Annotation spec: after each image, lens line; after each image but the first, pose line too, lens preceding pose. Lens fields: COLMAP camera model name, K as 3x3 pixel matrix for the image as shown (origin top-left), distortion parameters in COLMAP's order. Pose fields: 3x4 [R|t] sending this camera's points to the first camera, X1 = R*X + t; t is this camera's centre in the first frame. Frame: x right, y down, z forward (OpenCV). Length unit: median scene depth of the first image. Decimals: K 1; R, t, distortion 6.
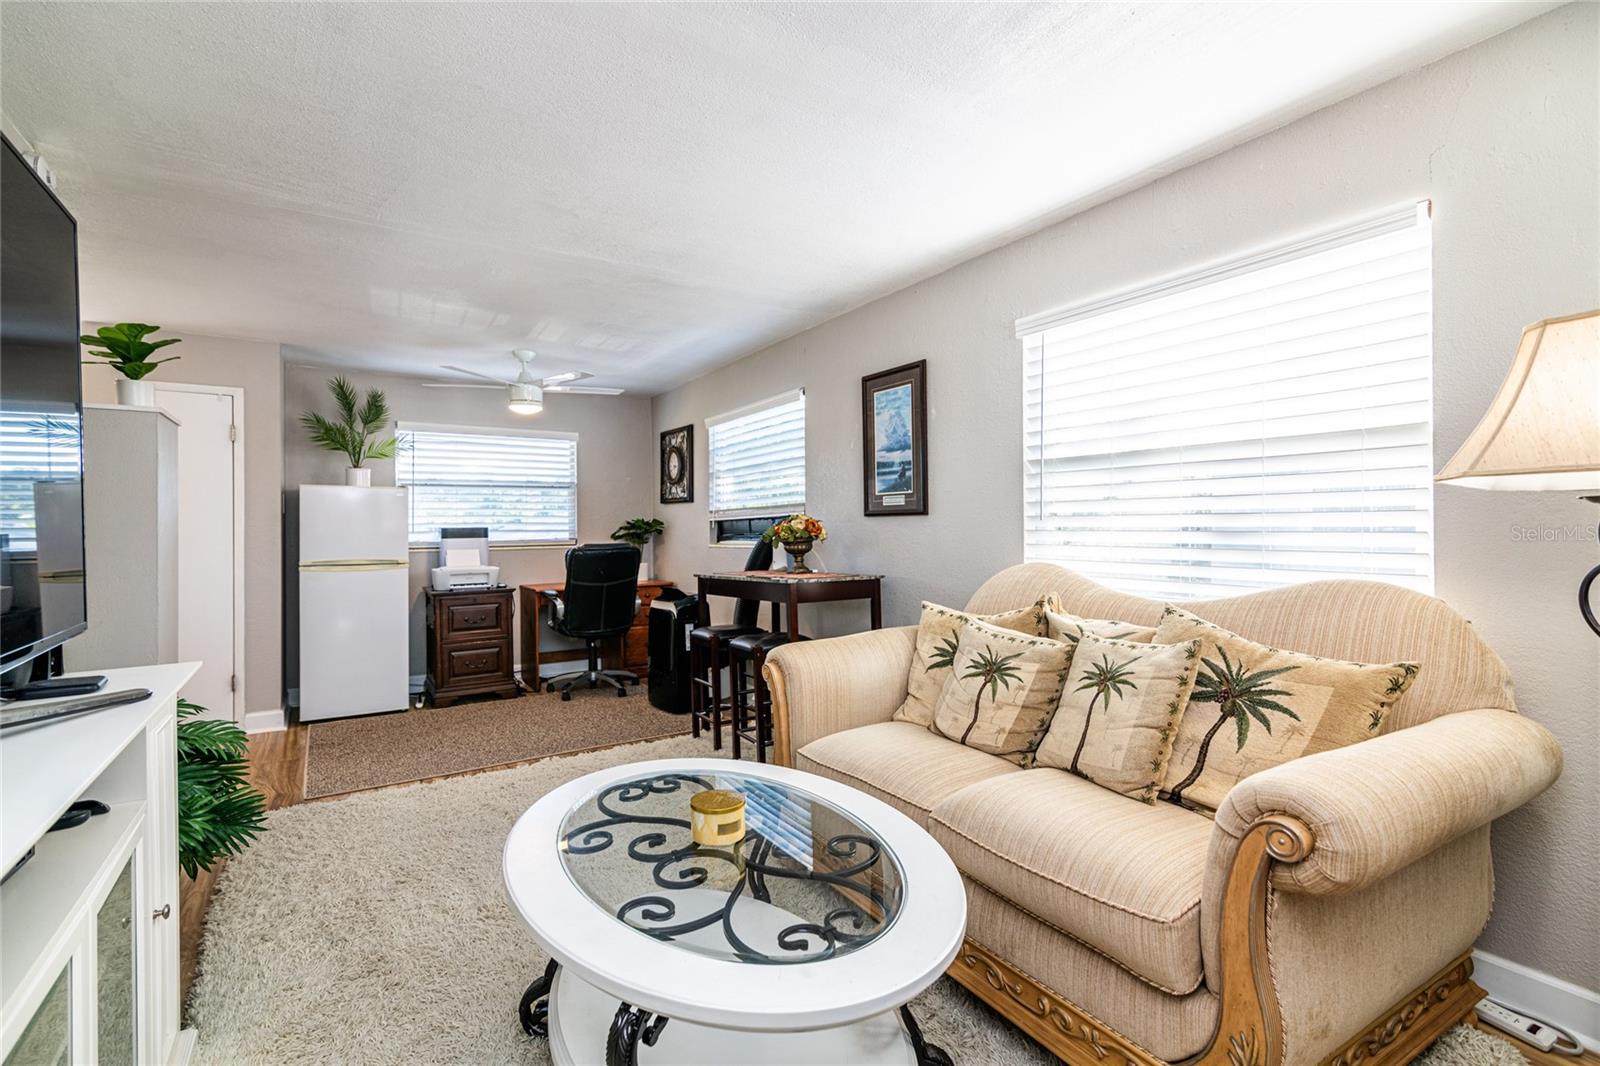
lens RADIAL K [[747.0, 0, 785.8], [0, 747.0, 527.9], [0, 0, 1]] dist [0.015238, -0.002800]
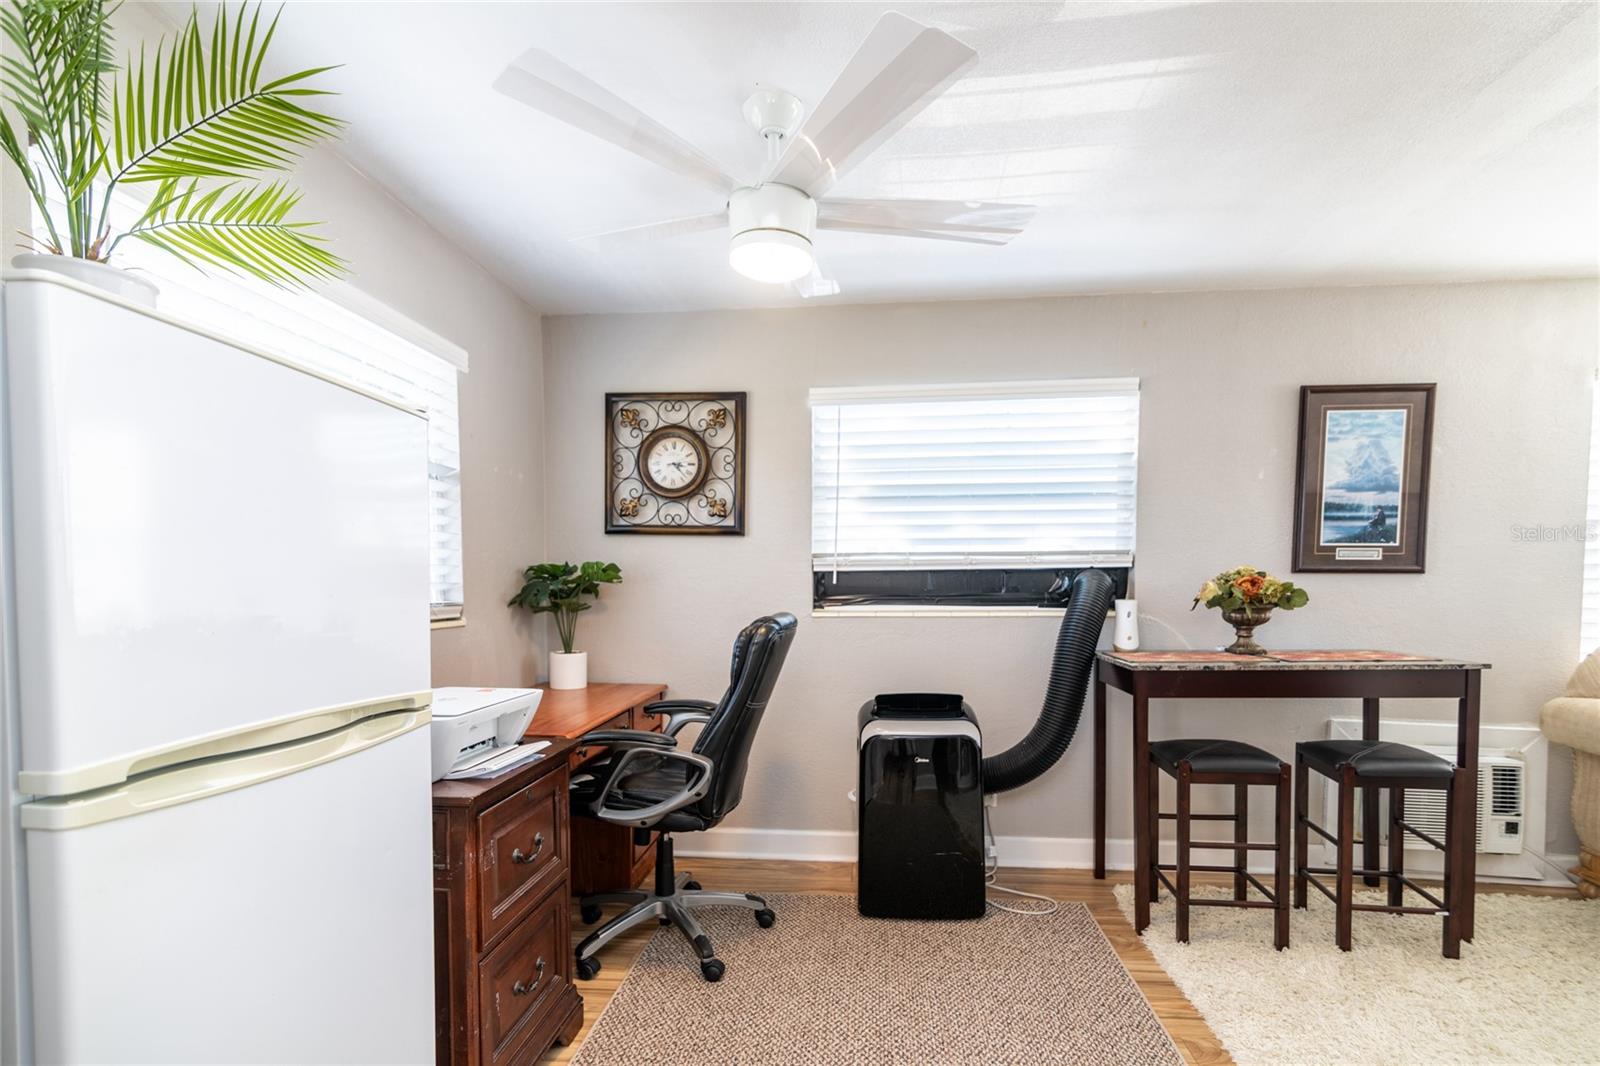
lens RADIAL K [[747.0, 0, 809.6], [0, 747.0, 620.7], [0, 0, 1]] dist [0.015238, -0.002800]
pose [[0.599519, -0.026675, 0.799916, -0.843764], [-0.011823, 0.999040, 0.042176, 0.007342], [-0.800273, -0.034743, 0.598629, 0.987170]]
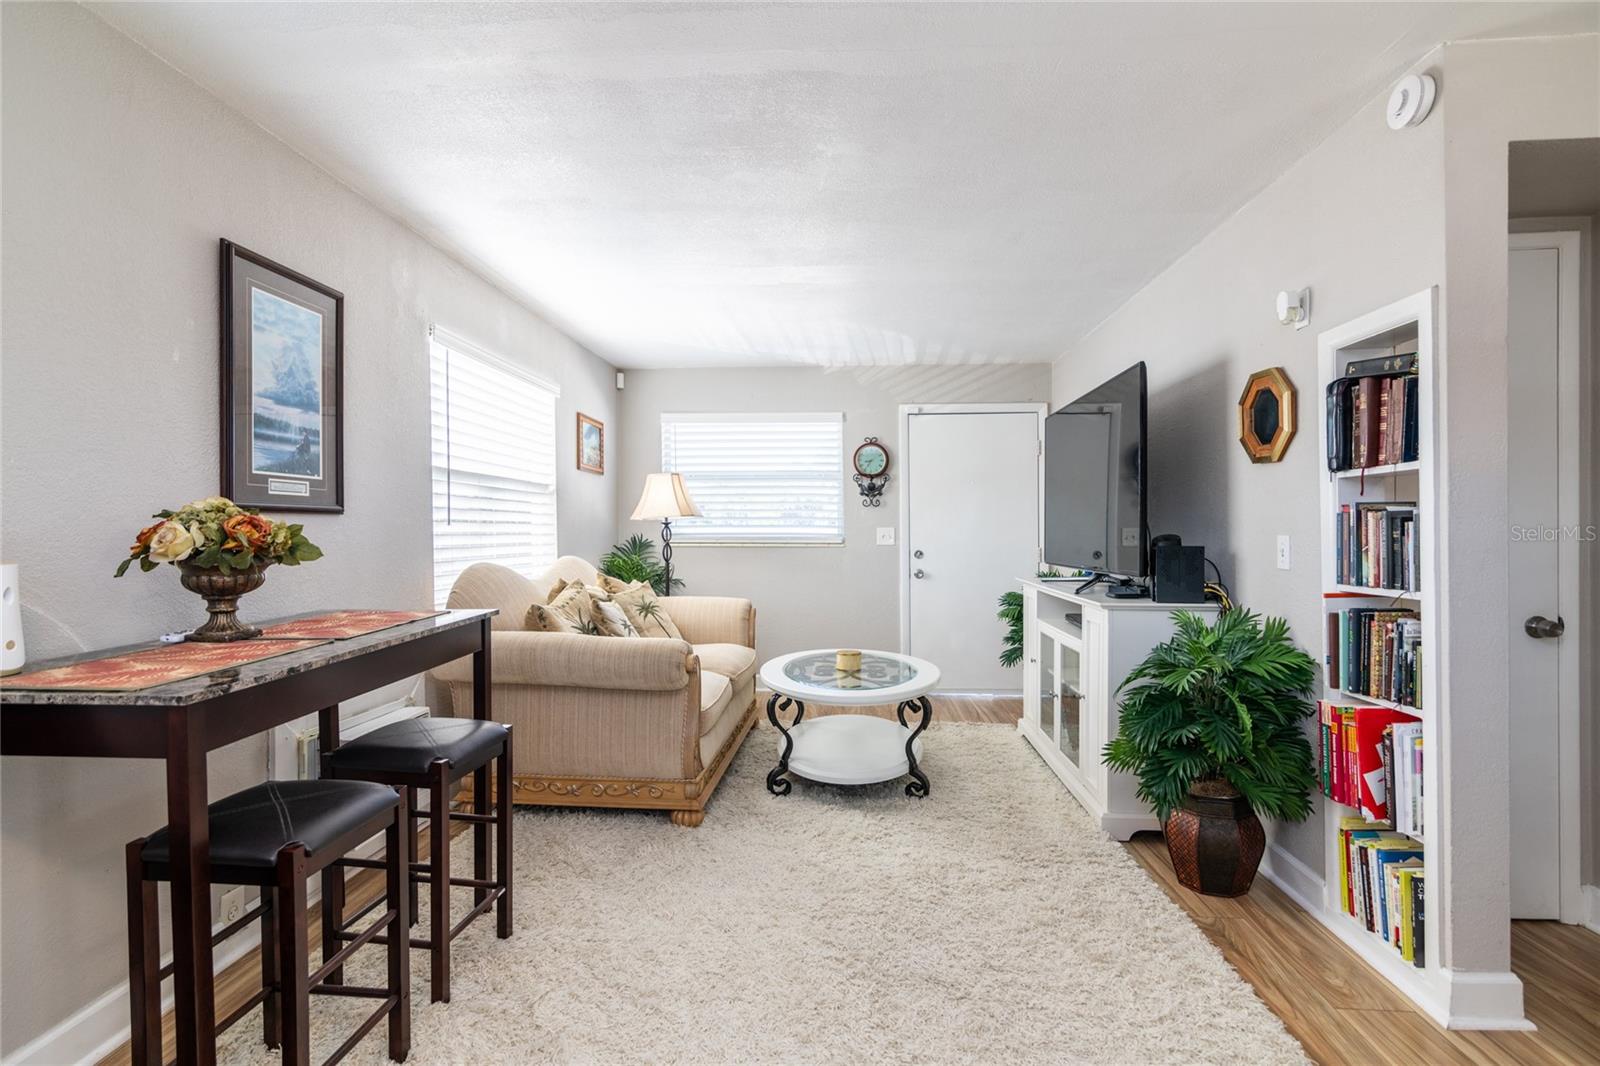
lens RADIAL K [[765.3, 0, 809.9], [0, 765.3, 534.1], [0, 0, 1]] dist [-0.002116, -0.000724]
pose [[-0.826139, 0.008932, 0.563395, -0.550113], [0.012950, 0.999911, 0.003138, 0.004385], [-0.563317, 0.009888, -0.826181, 1.274743]]
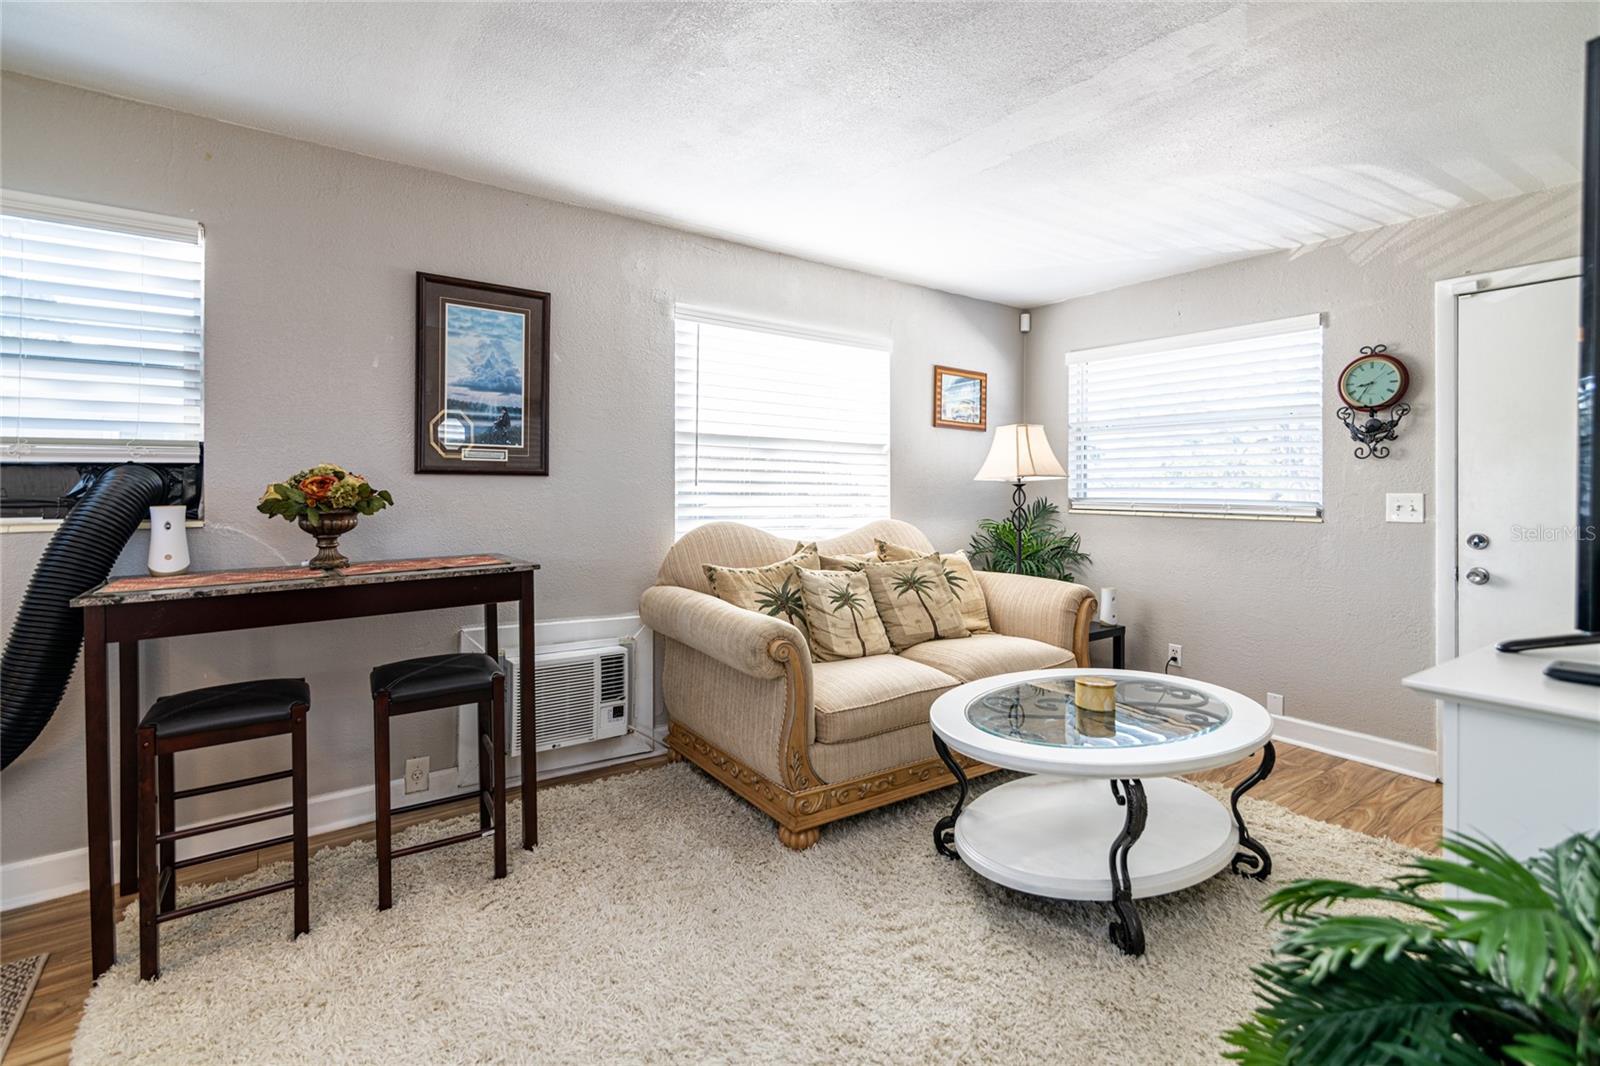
lens RADIAL K [[747.0, 0, 795.3], [0, 747.0, 487.3], [0, 0, 1]] dist [0.015238, -0.002800]
pose [[-0.078437, 0.013478, 0.996828, -0.647230], [-0.003672, 0.999898, -0.013808, 0.006126], [-0.996912, -0.004744, -0.078379, 0.743396]]
